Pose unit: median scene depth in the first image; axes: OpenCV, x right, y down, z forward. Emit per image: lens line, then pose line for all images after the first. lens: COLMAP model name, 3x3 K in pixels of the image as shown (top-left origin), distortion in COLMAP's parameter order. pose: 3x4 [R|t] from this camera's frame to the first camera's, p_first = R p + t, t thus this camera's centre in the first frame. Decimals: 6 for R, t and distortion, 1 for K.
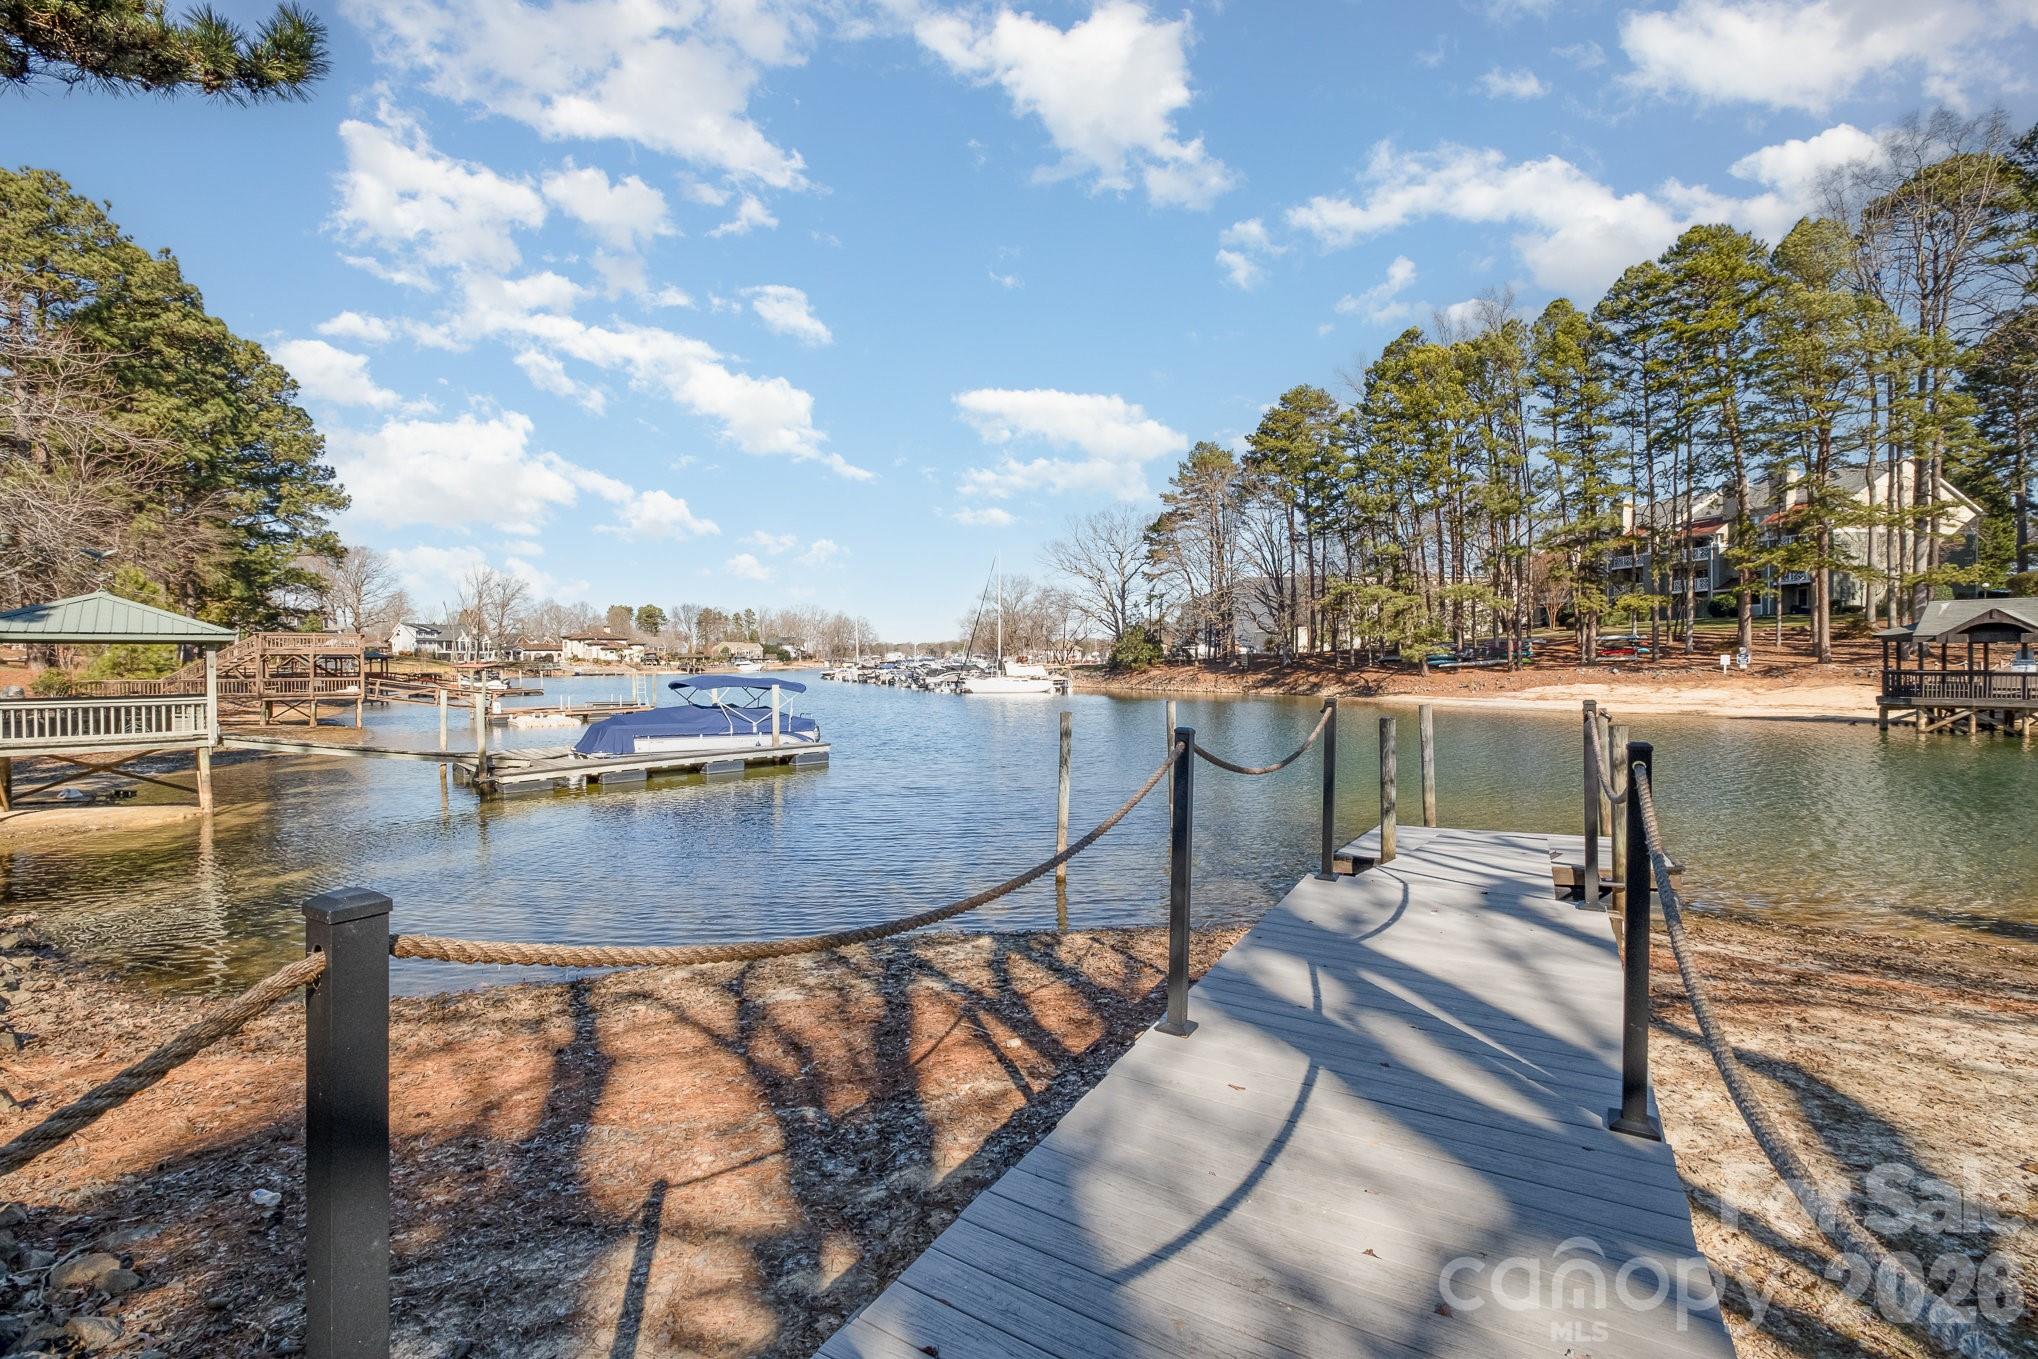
lens RADIAL K [[891.0, 0, 1020.2], [0, 891.0, 684.6], [0, 0, 1]] dist [0.000516, 0.000046]
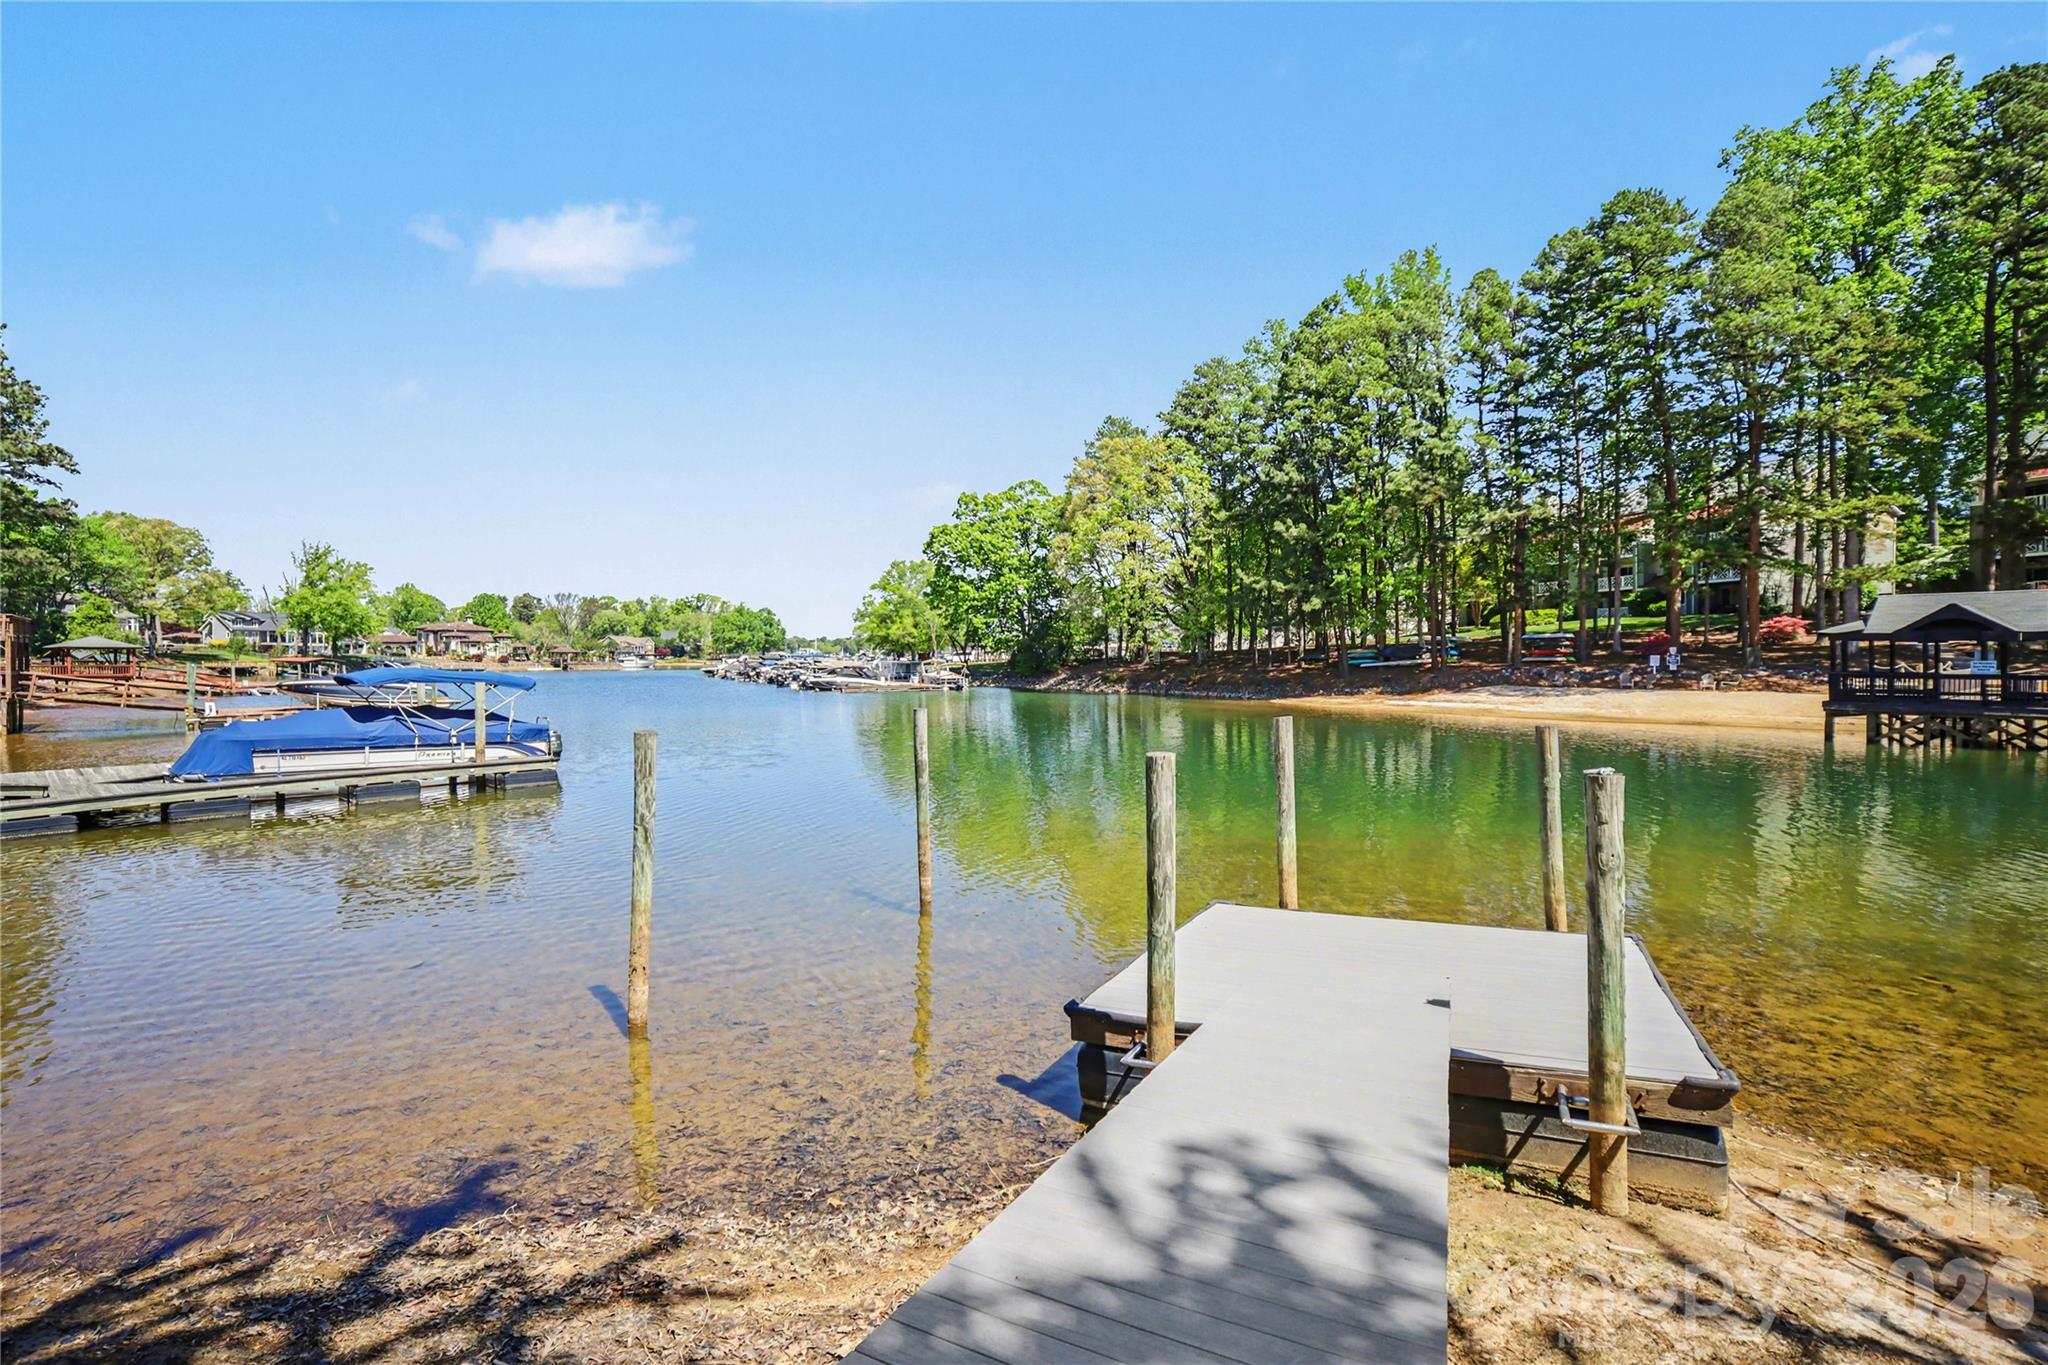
lens RADIAL K [[936.4, 0, 1024.0], [0, 936.4, 682.5], [0, 0, 1]] dist [-0.001151, 0.001062]
pose [[0.996018, 0.006016, 0.088949, 0.057136], [-0.005792, 0.999979, -0.002776, 0.001274], [-0.088964, 0.002250, 0.996032, 0.096835]]
